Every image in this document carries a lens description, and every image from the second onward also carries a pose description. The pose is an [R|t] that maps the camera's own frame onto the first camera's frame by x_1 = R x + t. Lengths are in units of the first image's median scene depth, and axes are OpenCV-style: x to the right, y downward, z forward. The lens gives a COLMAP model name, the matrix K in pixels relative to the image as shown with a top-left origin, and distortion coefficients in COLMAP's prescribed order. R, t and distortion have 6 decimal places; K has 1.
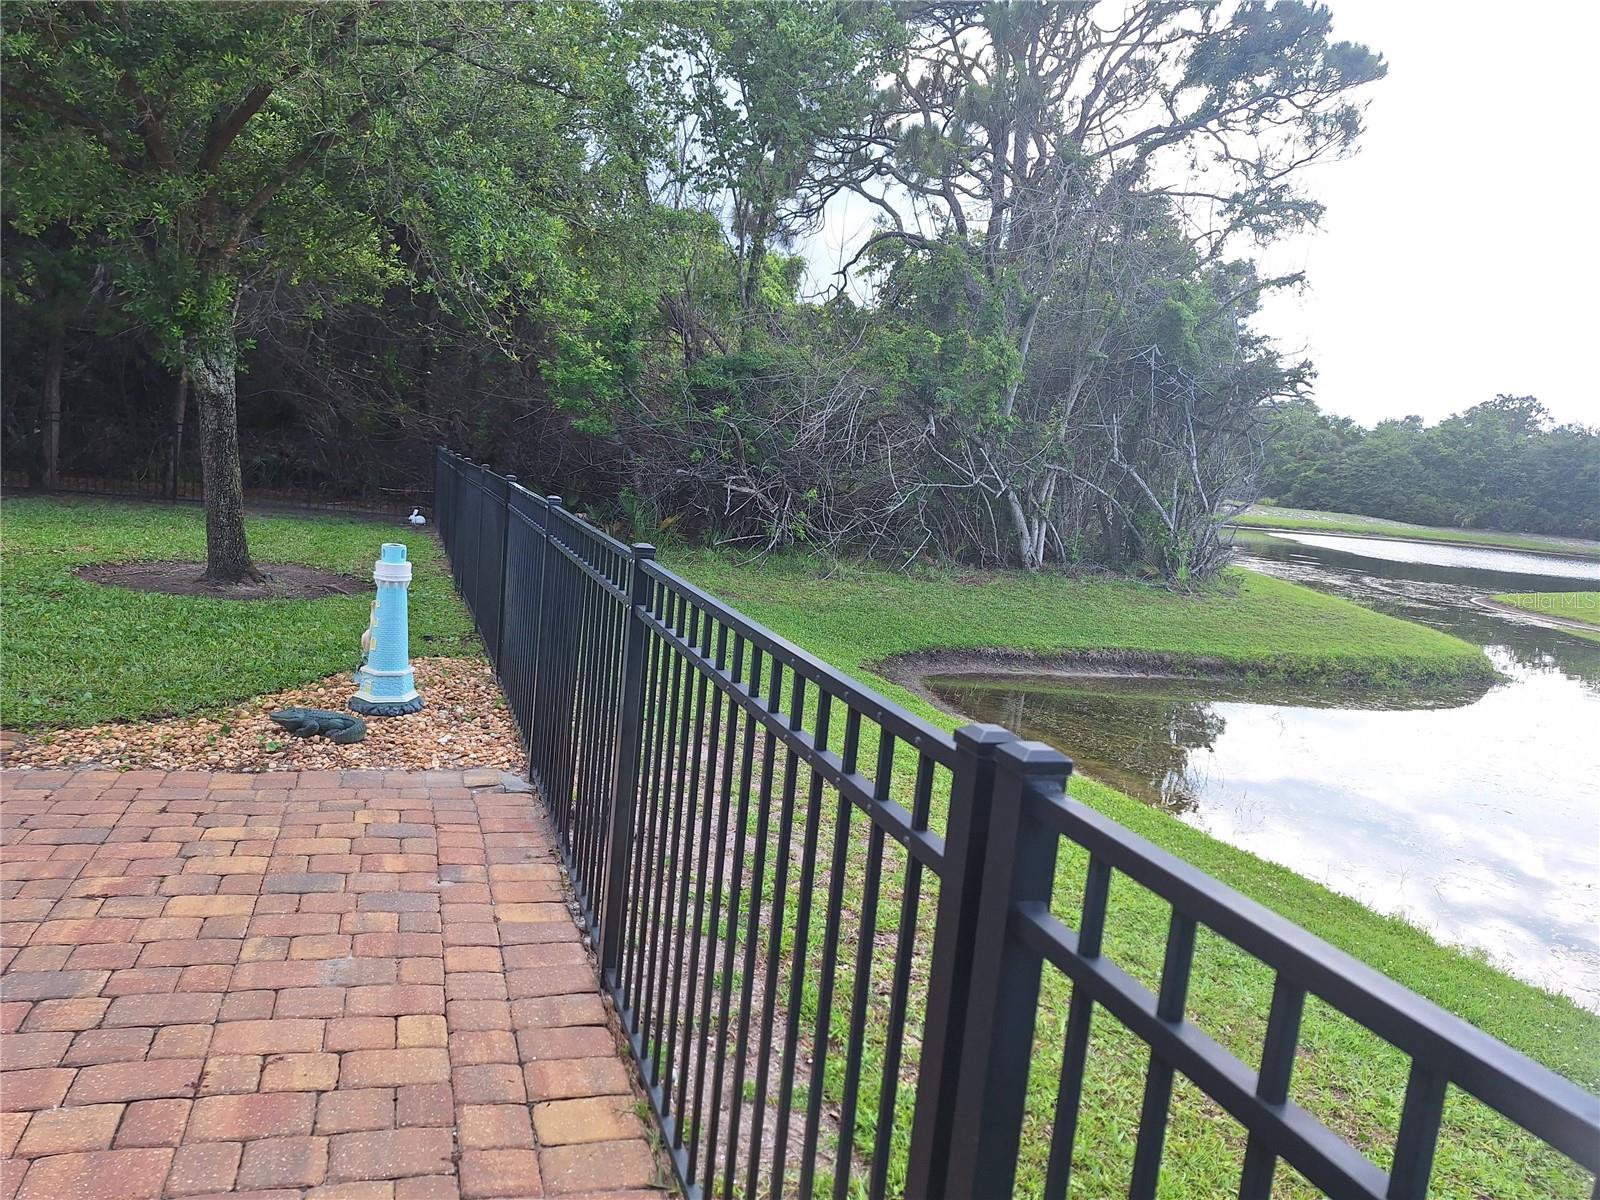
lens RADIAL K [[1102.4, 0, 791.8], [0, 1102.4, 608.9], [0, 0, 1]] dist [0.084427, -0.105097]
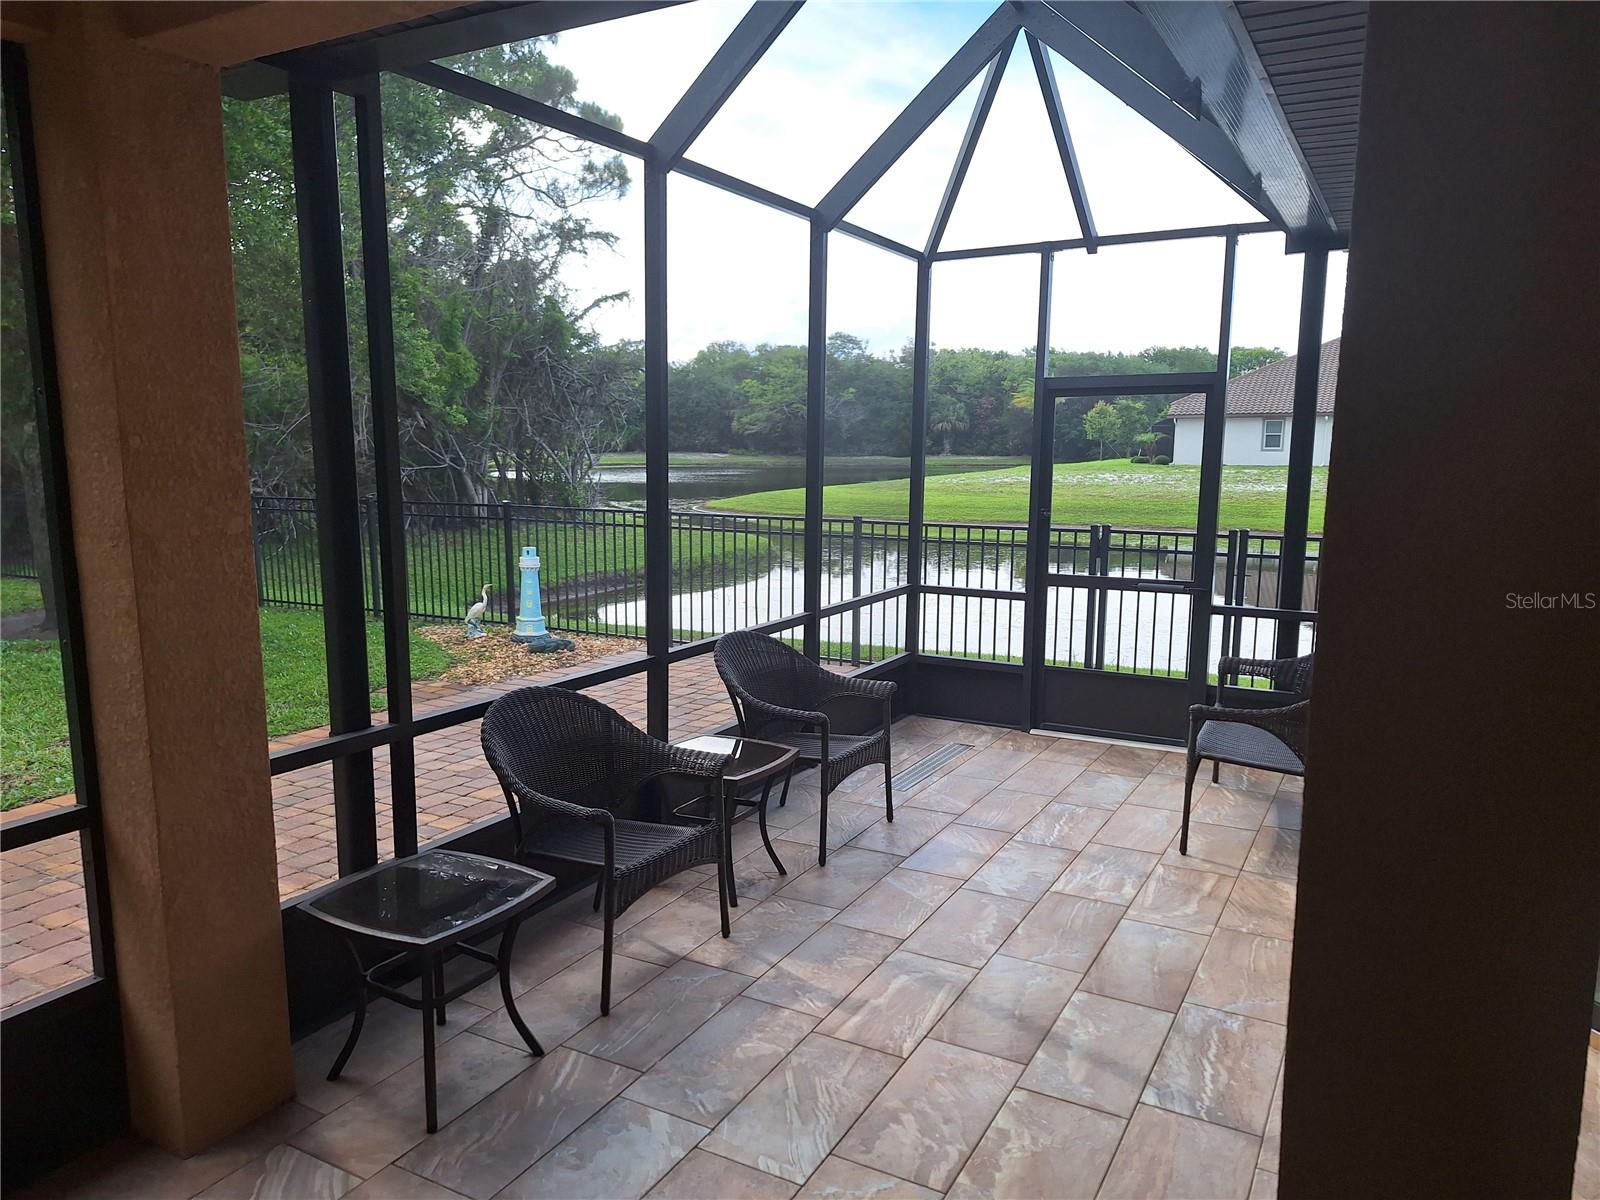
lens RADIAL K [[1102.4, 0, 791.8], [0, 1102.4, 608.9], [0, 0, 1]] dist [0.084427, -0.105097]
pose [[0.744359, -0.185189, 0.641587, -1.252639], [0.152604, 0.982527, 0.106550, -0.089610], [-0.650109, 0.018597, 0.759613, -0.648445]]
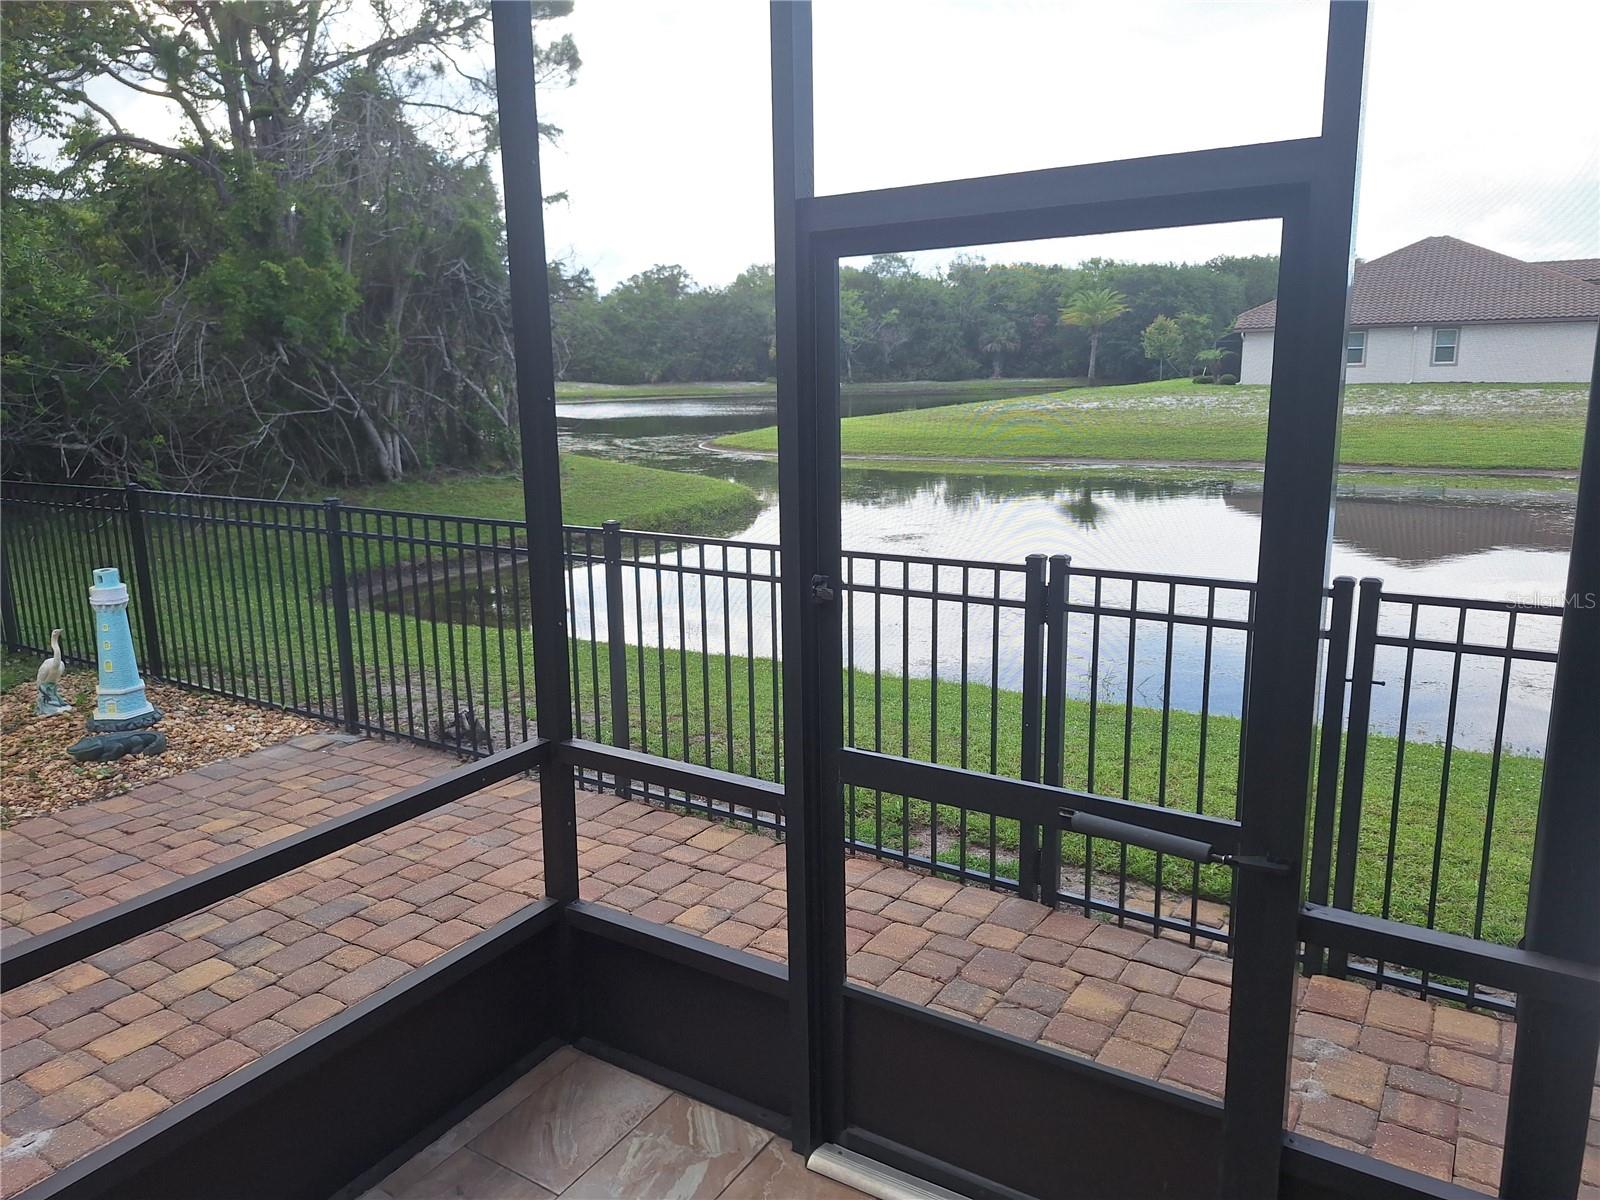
lens RADIAL K [[1111.7, 0, 790.8], [0, 1111.7, 578.7], [0, 0, 1]] dist [0.079268, -0.111998]
pose [[0.774142, -0.217956, 0.594306, -0.515993], [0.171652, 0.975957, 0.134328, -0.085483], [-0.609294, -0.001975, 0.792942, -0.247701]]
